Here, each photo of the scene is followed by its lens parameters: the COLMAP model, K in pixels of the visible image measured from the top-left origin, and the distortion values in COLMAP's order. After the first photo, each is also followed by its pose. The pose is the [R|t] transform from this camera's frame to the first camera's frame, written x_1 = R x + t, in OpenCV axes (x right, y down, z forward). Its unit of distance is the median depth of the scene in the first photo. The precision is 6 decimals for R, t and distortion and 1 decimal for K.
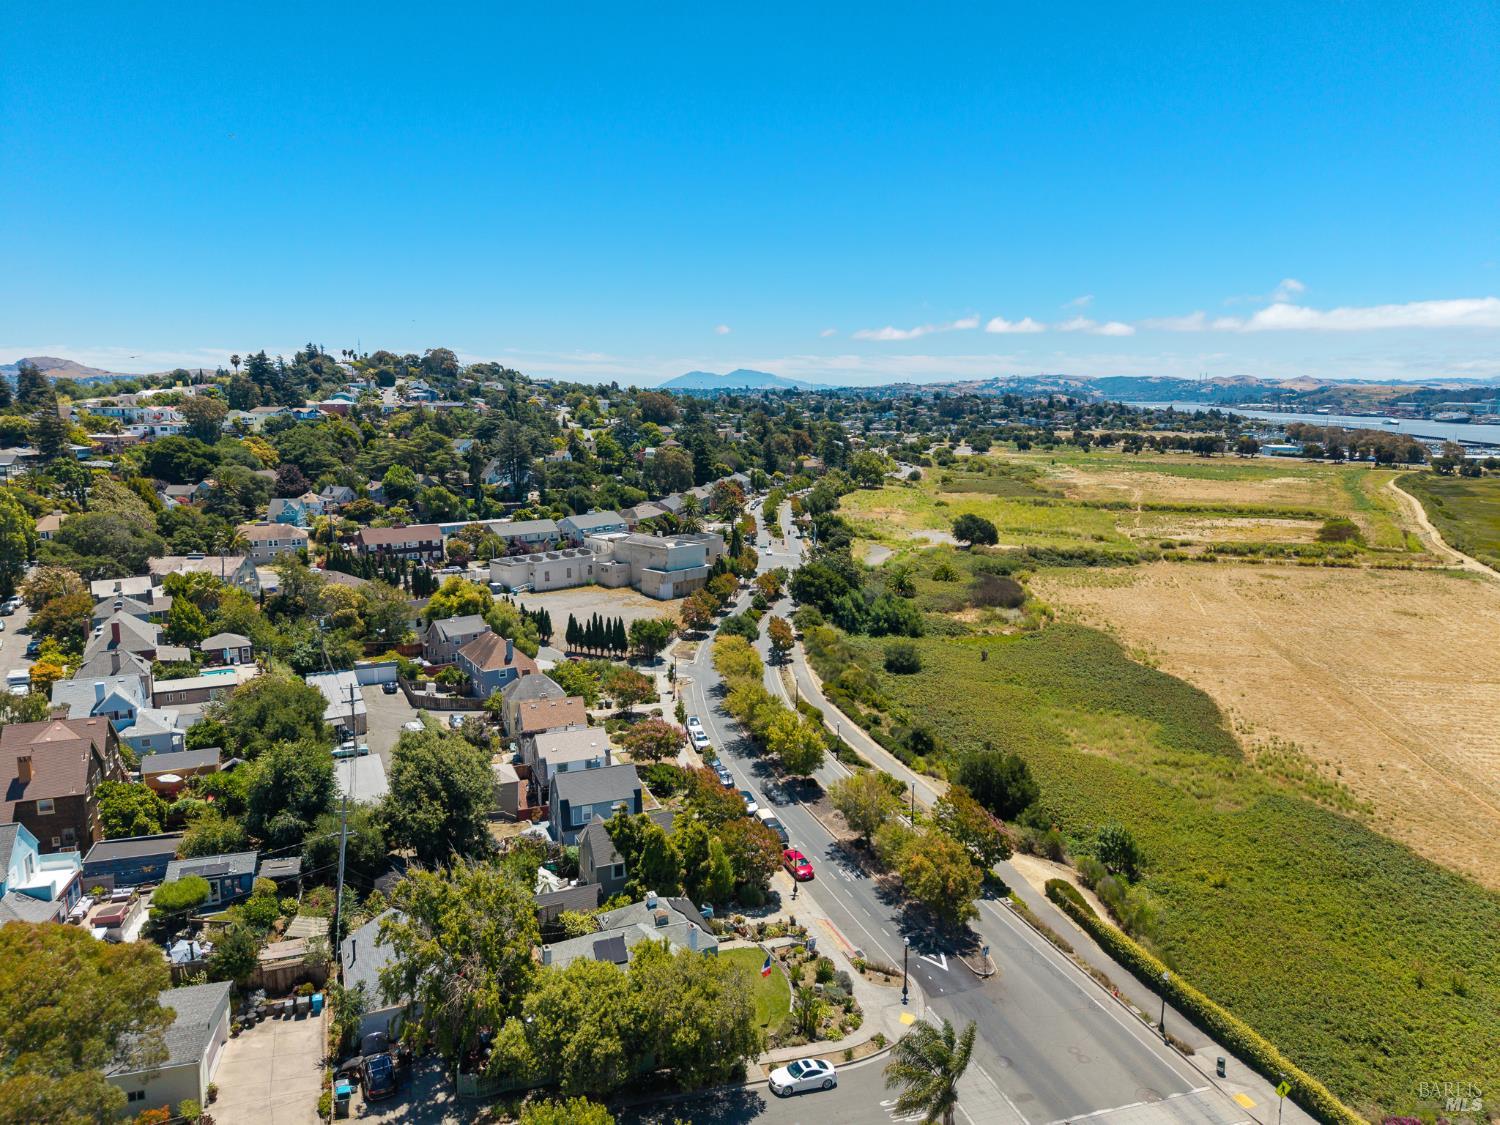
lens RADIAL K [[1059.2, 0, 750.0], [0, 1059.2, 562.5], [0, 0, 1]] dist [0.003938, 0.002969]
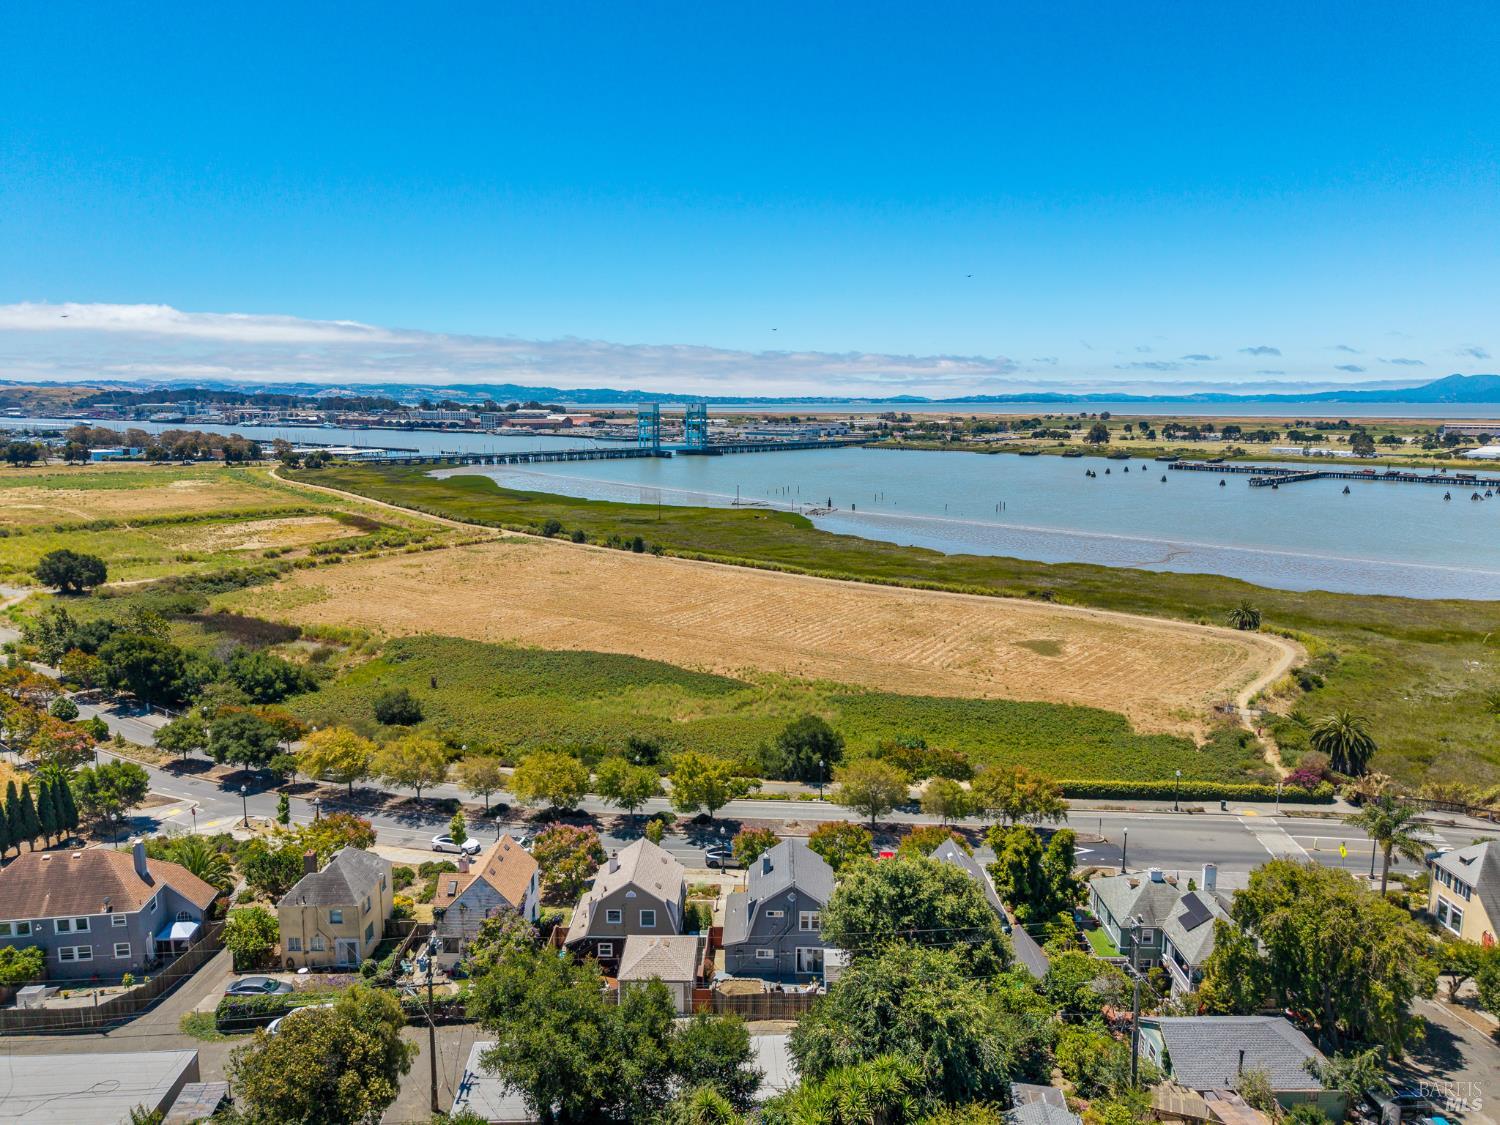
lens RADIAL K [[1059.2, 0, 750.0], [0, 1059.2, 562.5], [0, 0, 1]] dist [0.003938, 0.002969]
pose [[0.382748, -0.146126, 0.912223, -0.149939], [0.148055, 0.984352, 0.095559, -0.017892], [-0.911912, 0.098484, 0.398393, 0.117989]]
